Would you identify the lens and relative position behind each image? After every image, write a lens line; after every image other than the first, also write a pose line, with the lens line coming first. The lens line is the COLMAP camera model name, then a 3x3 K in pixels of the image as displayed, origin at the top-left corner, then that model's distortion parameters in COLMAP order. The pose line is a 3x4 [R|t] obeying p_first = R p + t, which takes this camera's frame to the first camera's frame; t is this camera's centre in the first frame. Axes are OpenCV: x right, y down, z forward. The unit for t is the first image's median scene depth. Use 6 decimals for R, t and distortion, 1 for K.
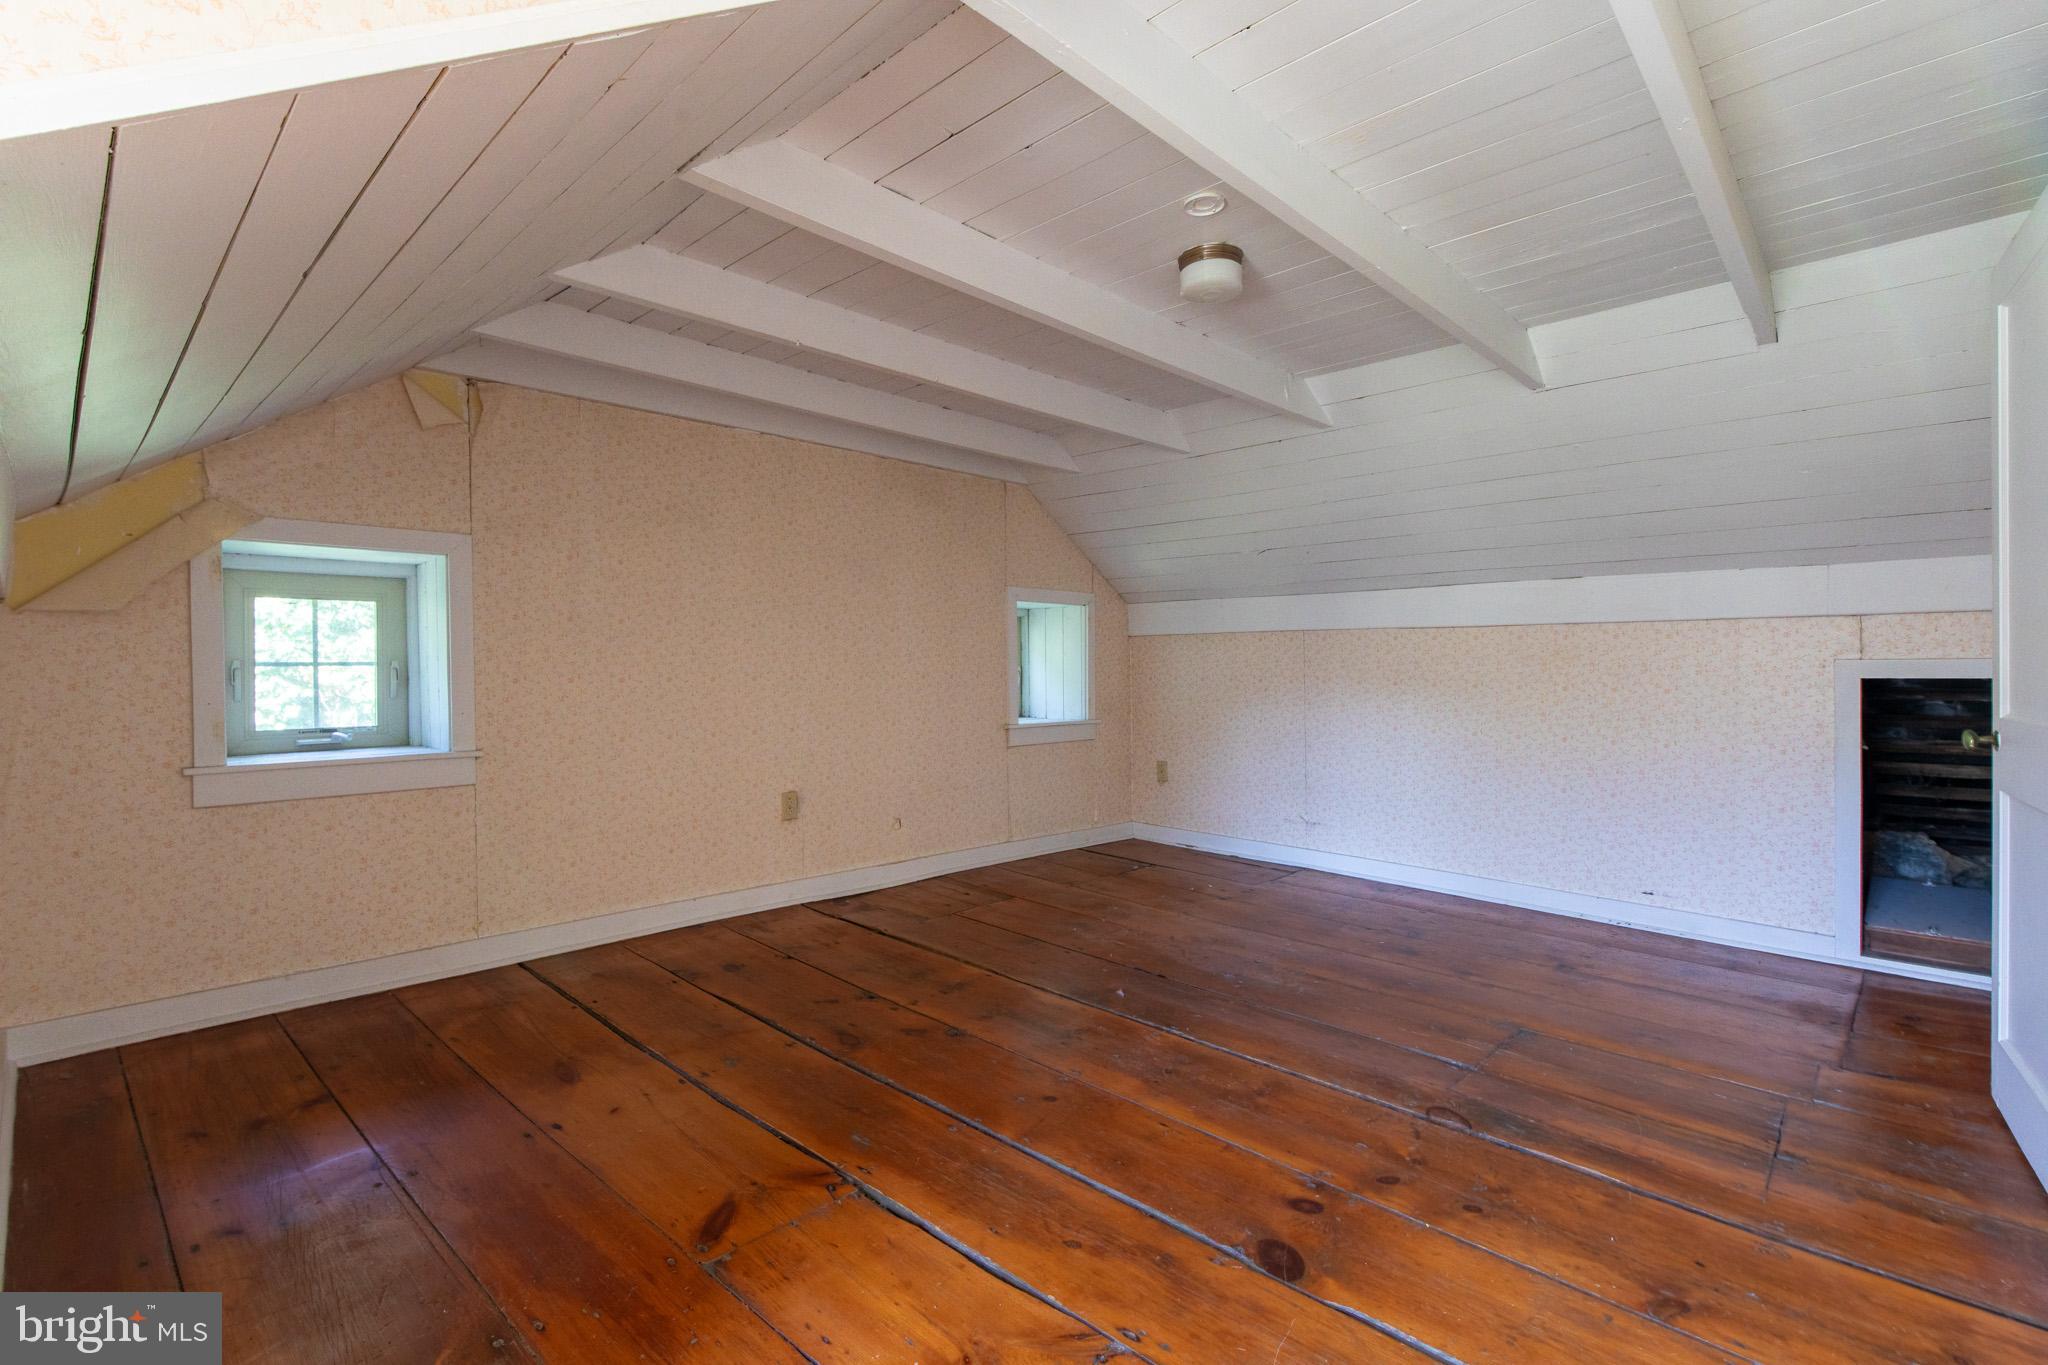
lens RADIAL K [[940.8, 0, 1024.0], [0, 940.8, 682.5], [0, 0, 1]] dist [-0.002825, -0.000664]
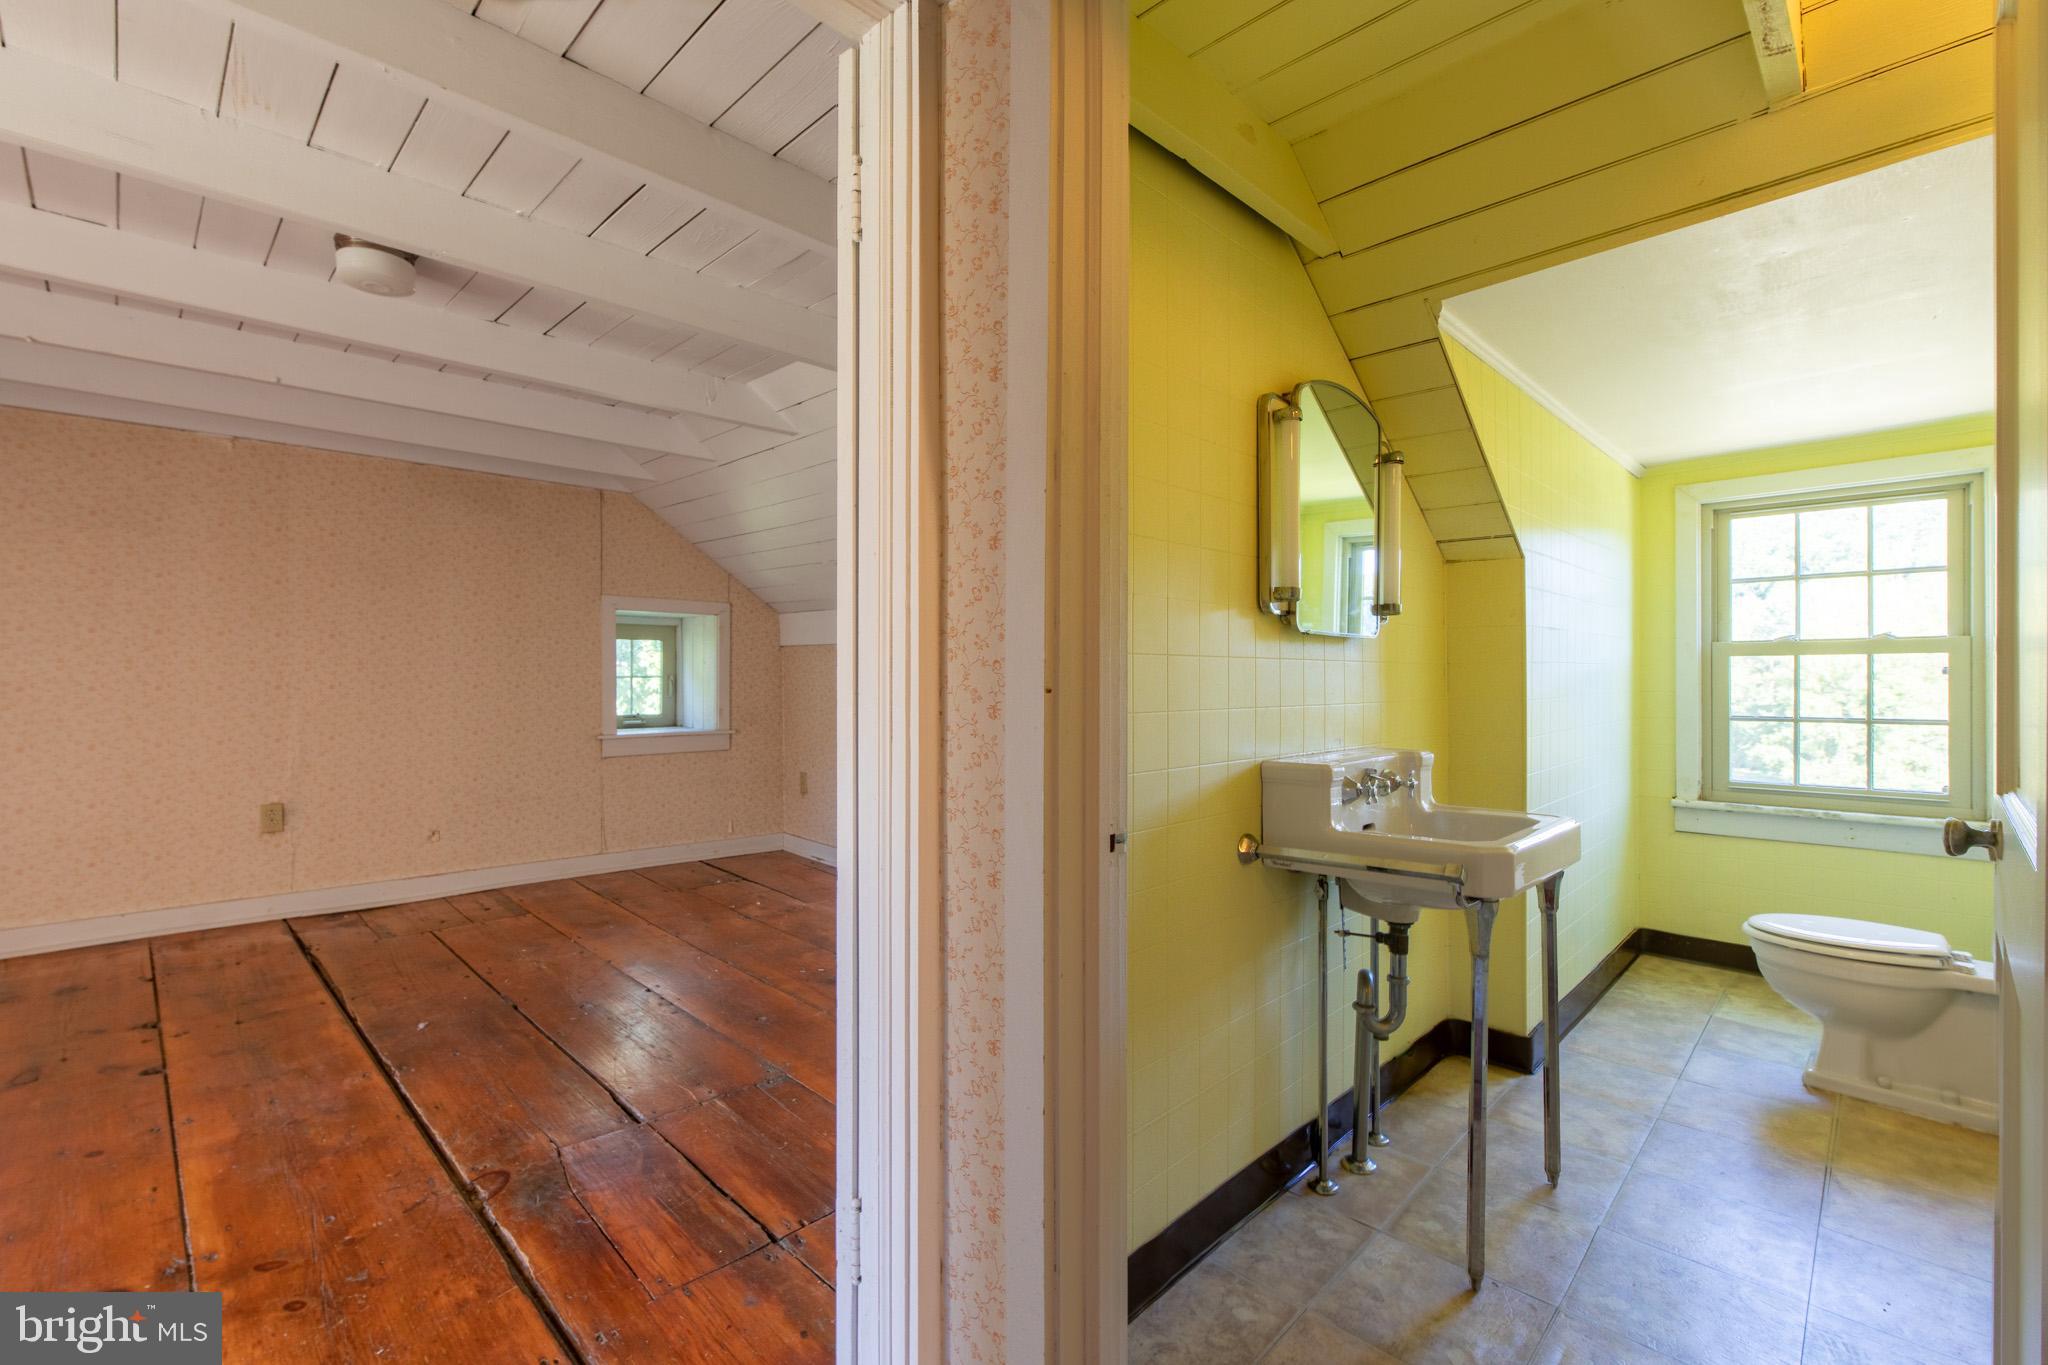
lens RADIAL K [[897.8, 0, 1024.0], [0, 897.8, 682.5], [0, 0, 1]] dist [-0.001000, -0.000640]
pose [[0.999923, 0.011073, -0.005652, 0.635288], [-0.011098, 0.999929, -0.004361, -0.017023], [0.005603, 0.004423, 0.999975, 0.085899]]
